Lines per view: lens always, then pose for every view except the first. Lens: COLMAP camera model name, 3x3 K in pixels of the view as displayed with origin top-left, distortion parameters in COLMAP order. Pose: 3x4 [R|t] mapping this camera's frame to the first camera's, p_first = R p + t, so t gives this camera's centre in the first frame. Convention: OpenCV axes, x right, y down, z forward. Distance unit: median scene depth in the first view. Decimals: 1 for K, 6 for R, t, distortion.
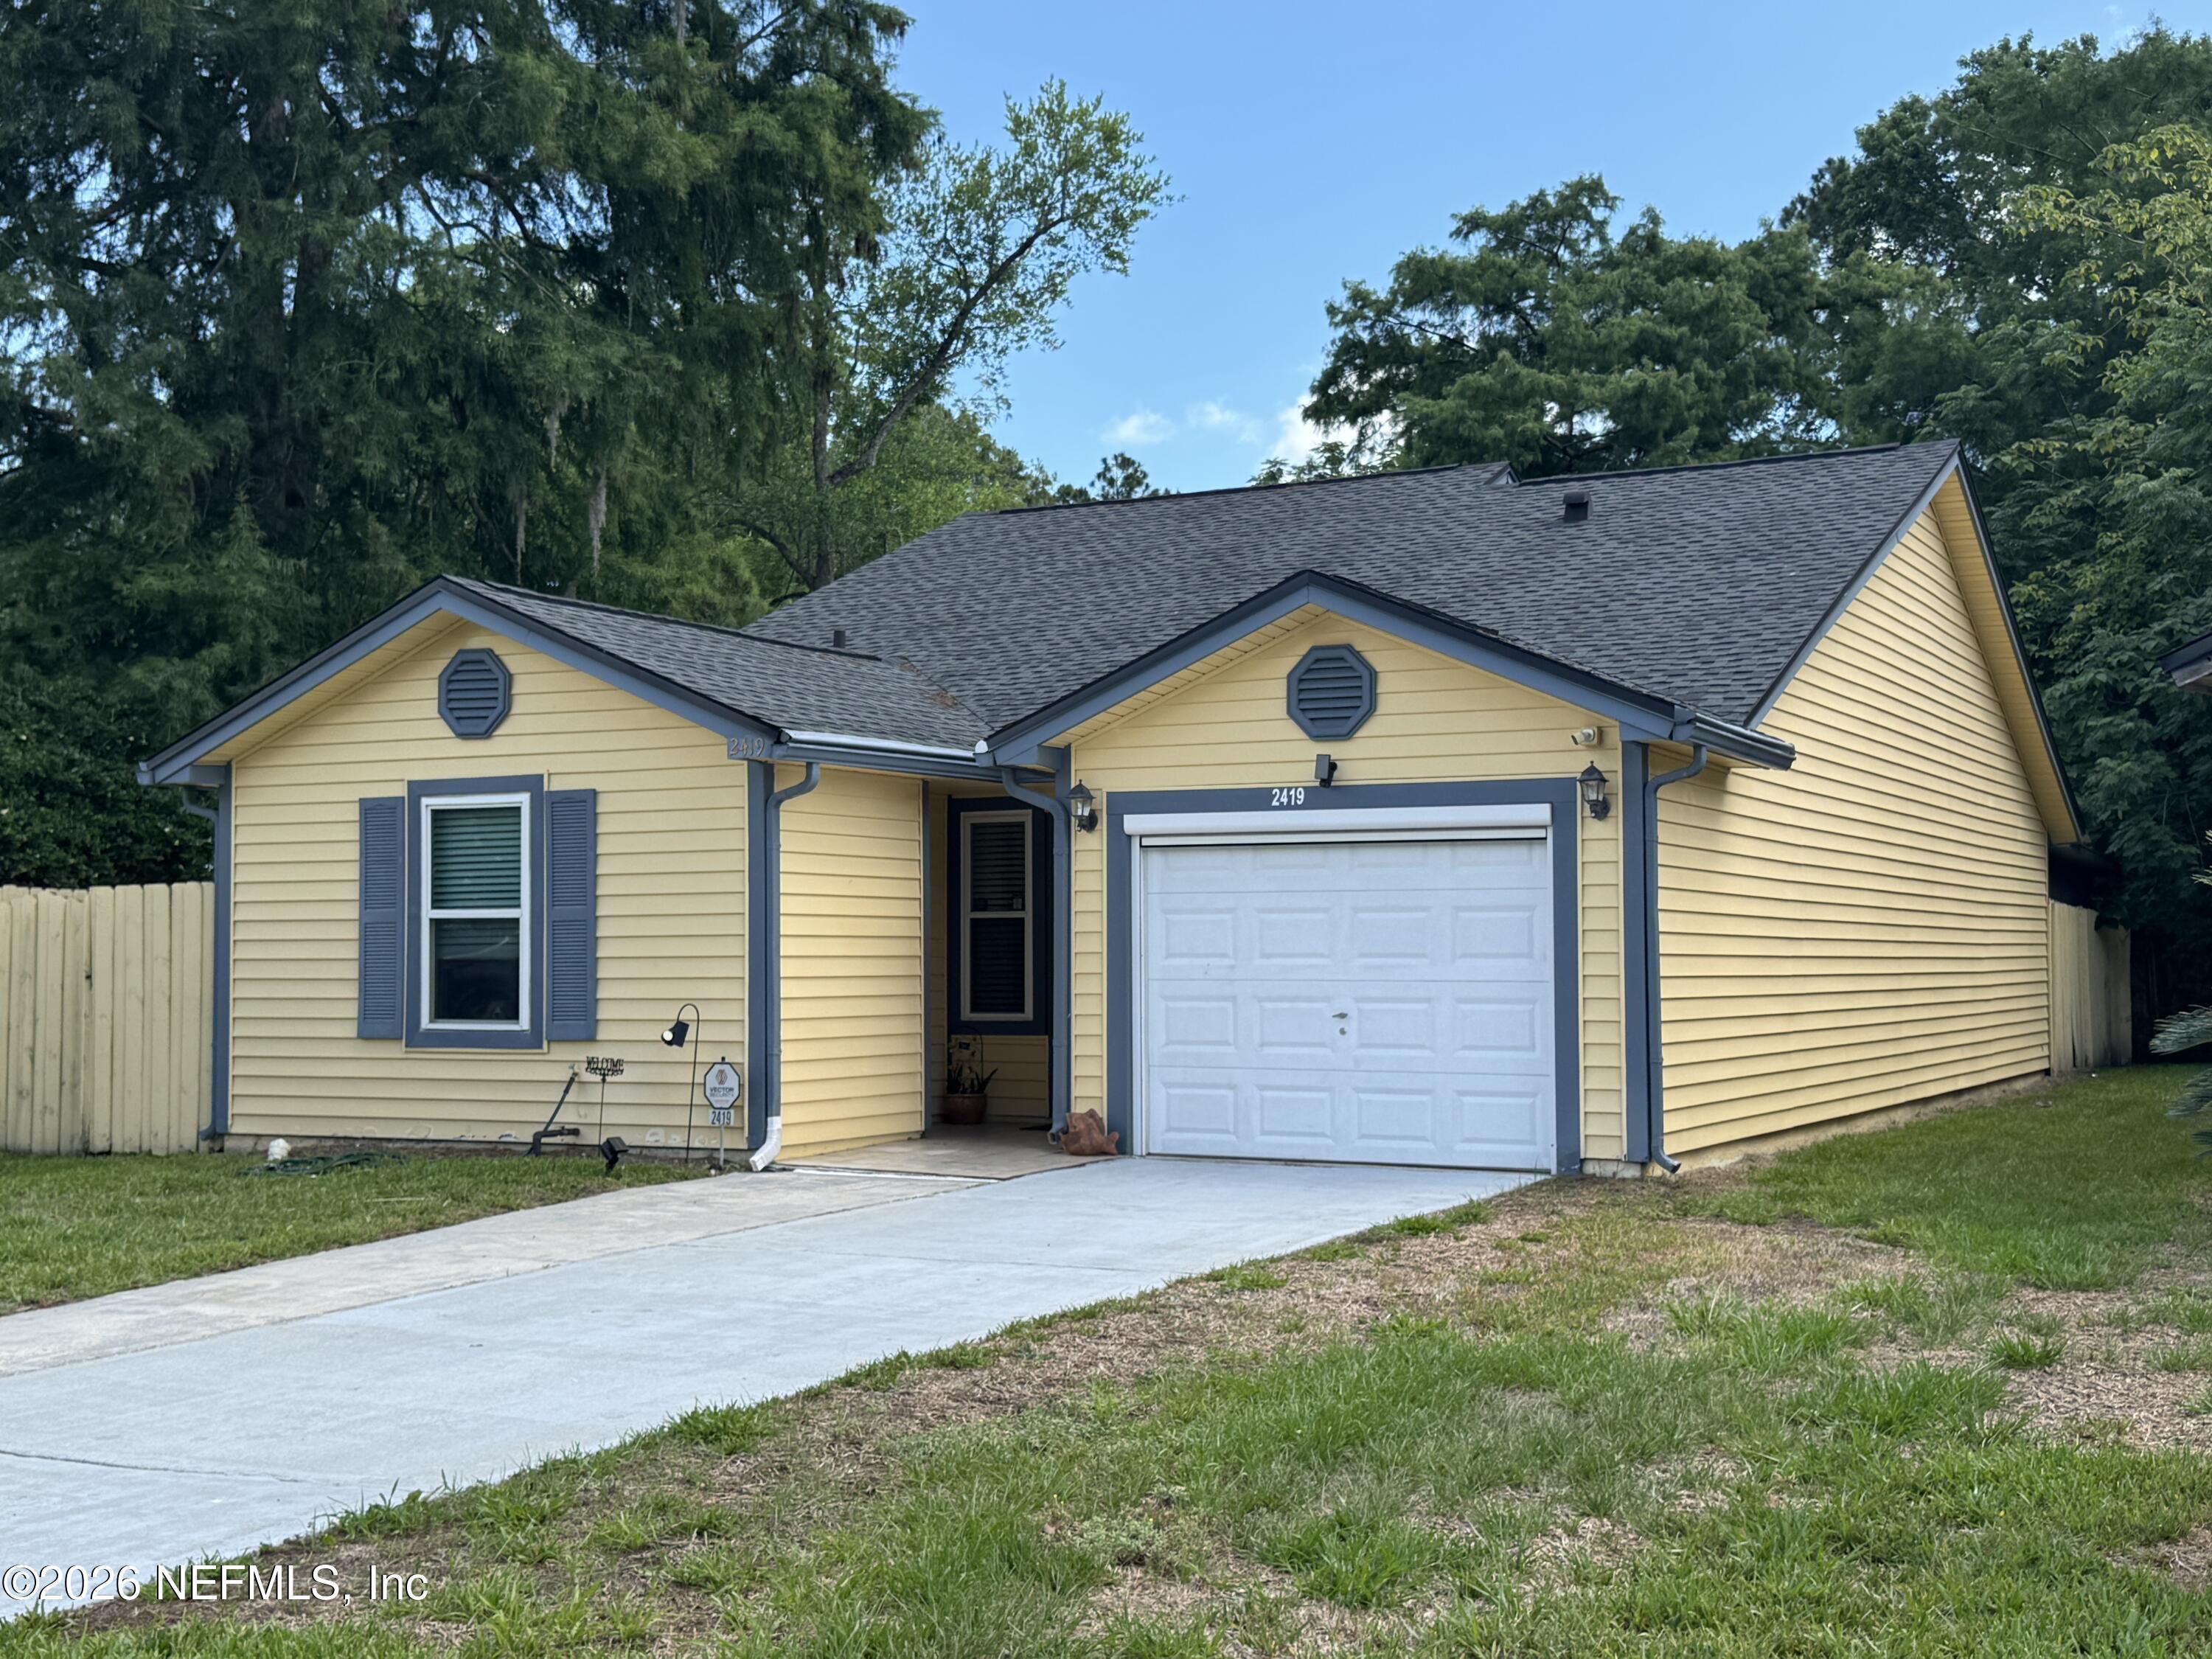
lens RADIAL K [[2641.5, 0, 1106.0], [0, 2641.5, 829.5], [0, 0, 1]] dist [0.188654, -0.426636]
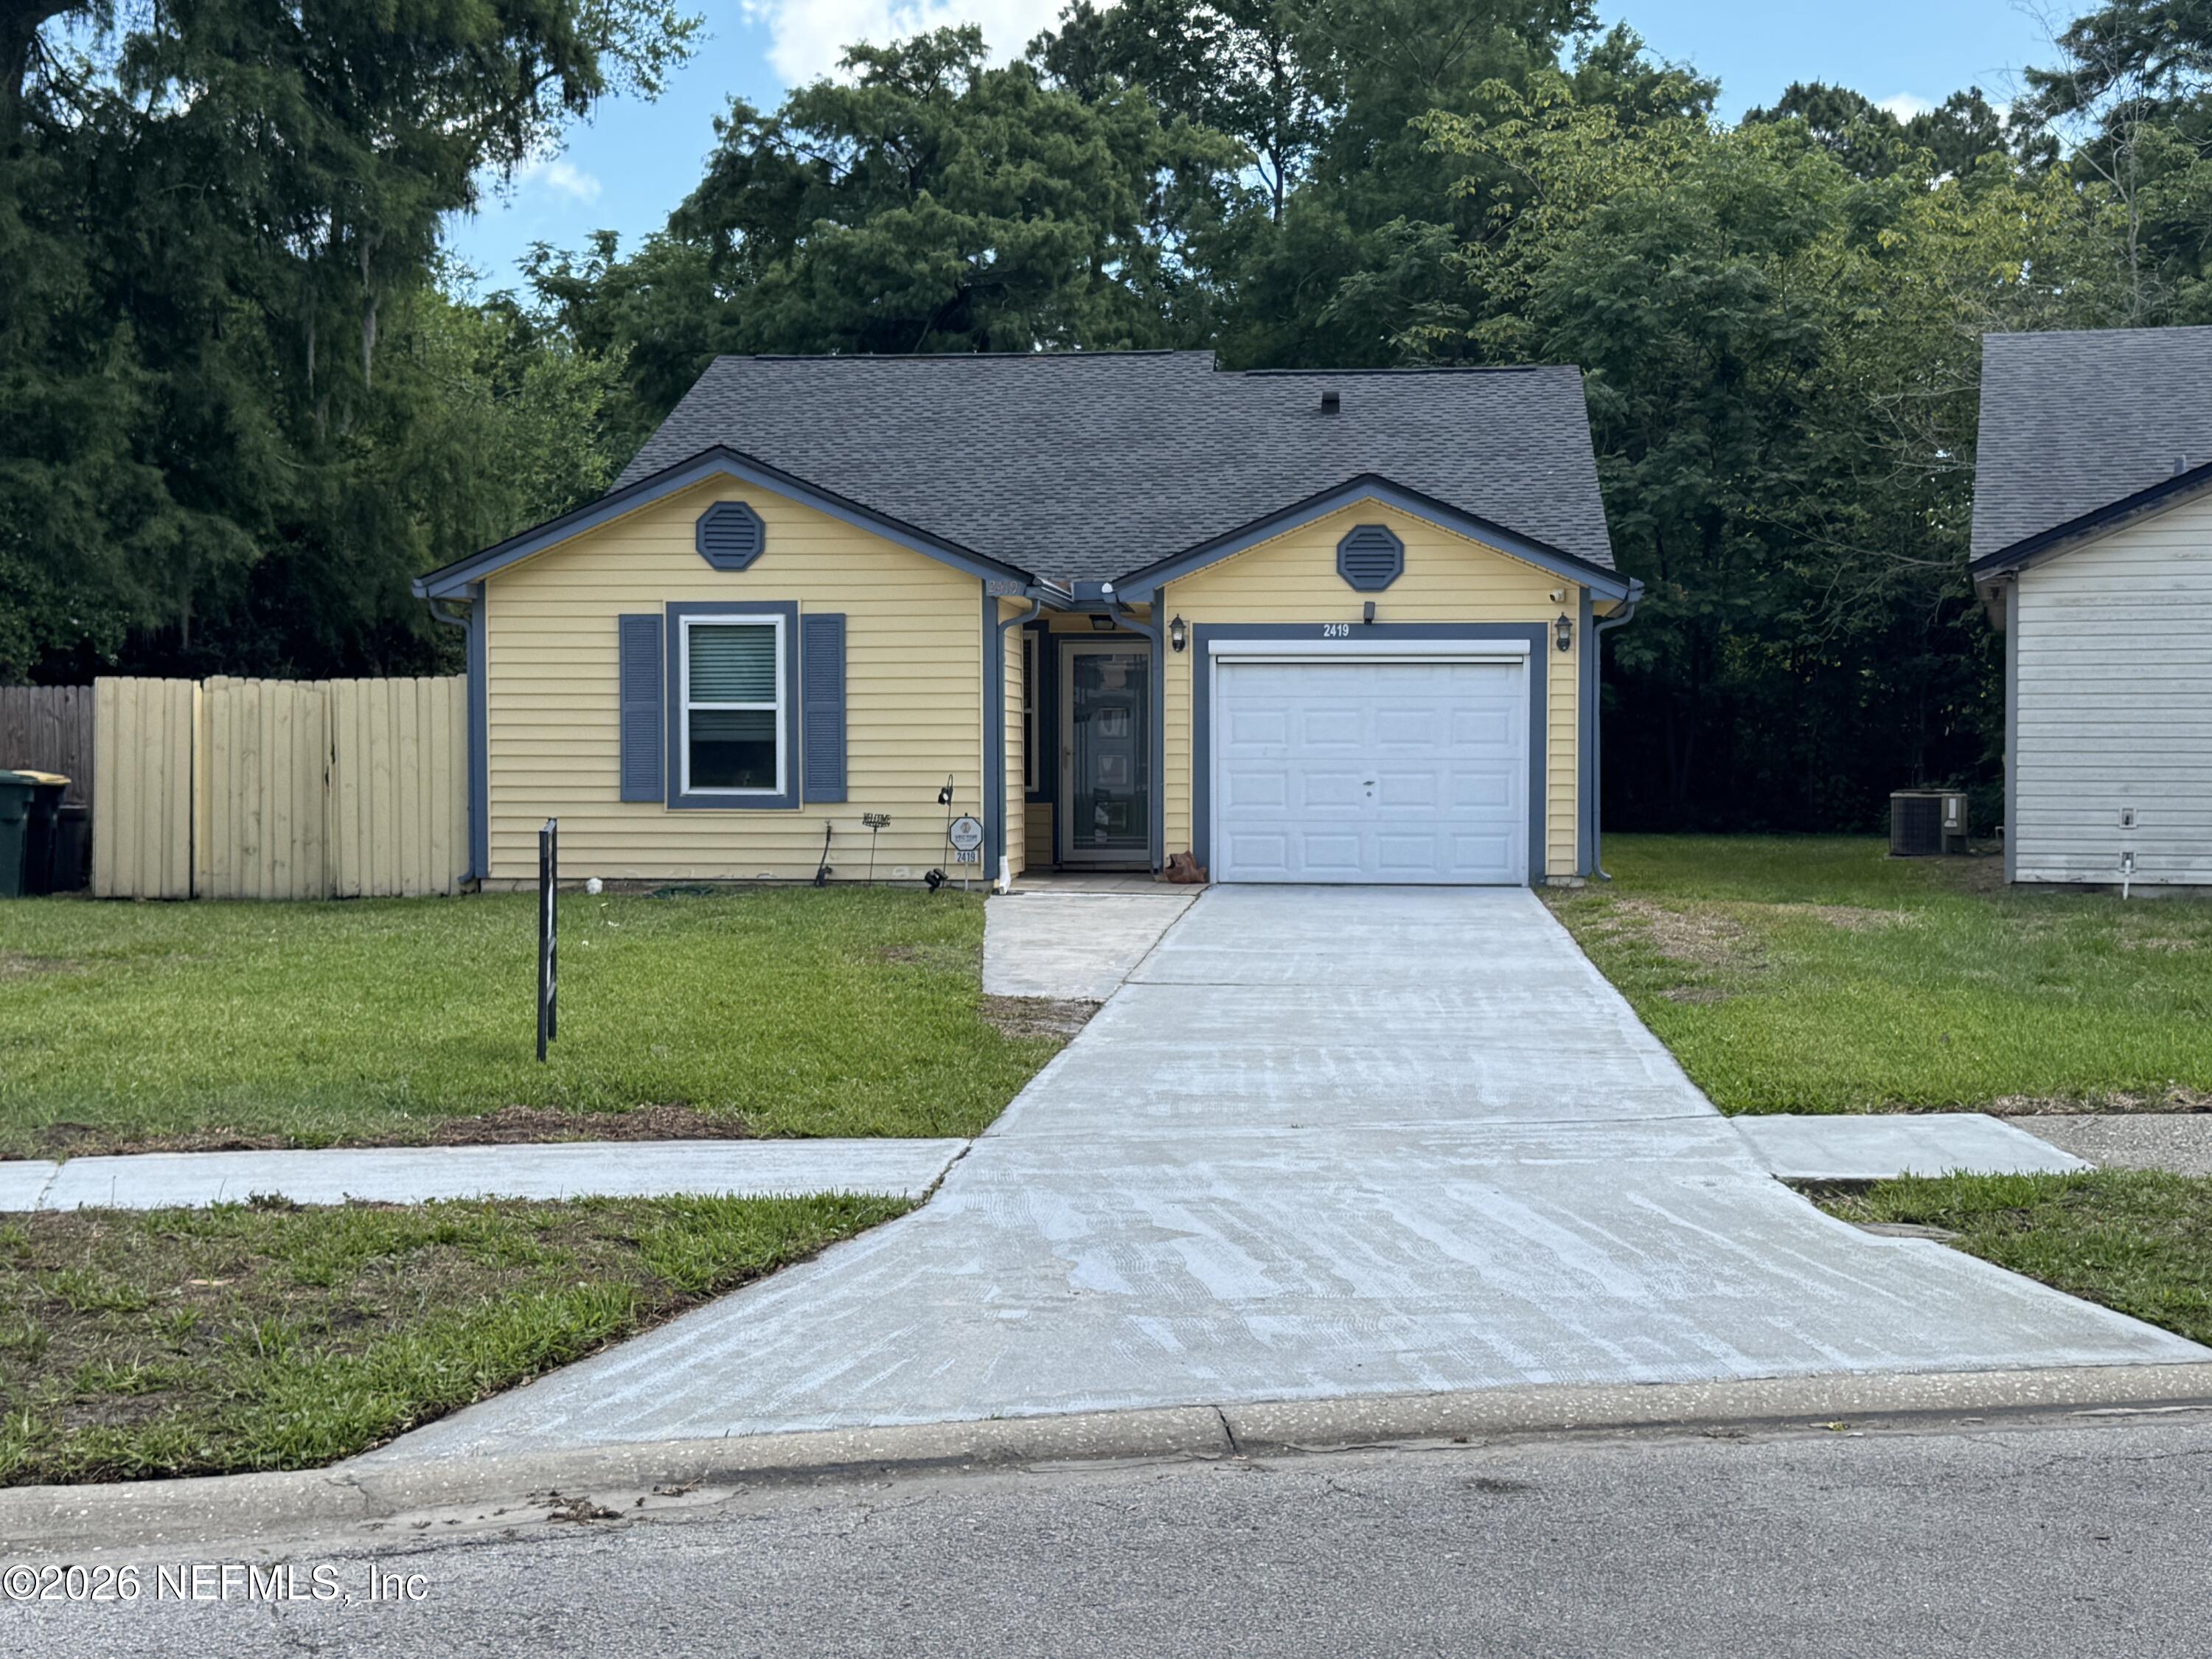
lens RADIAL K [[2913.9, 0, 1106.0], [0, 2913.9, 829.5], [0, 0, 1]] dist [0.140176, 0.034580]
pose [[0.926807, -0.006550, 0.375482, -0.597334], [-0.020929, 0.997393, 0.069060, -0.010579], [-0.374955, -0.071864, 0.924253, -0.389701]]
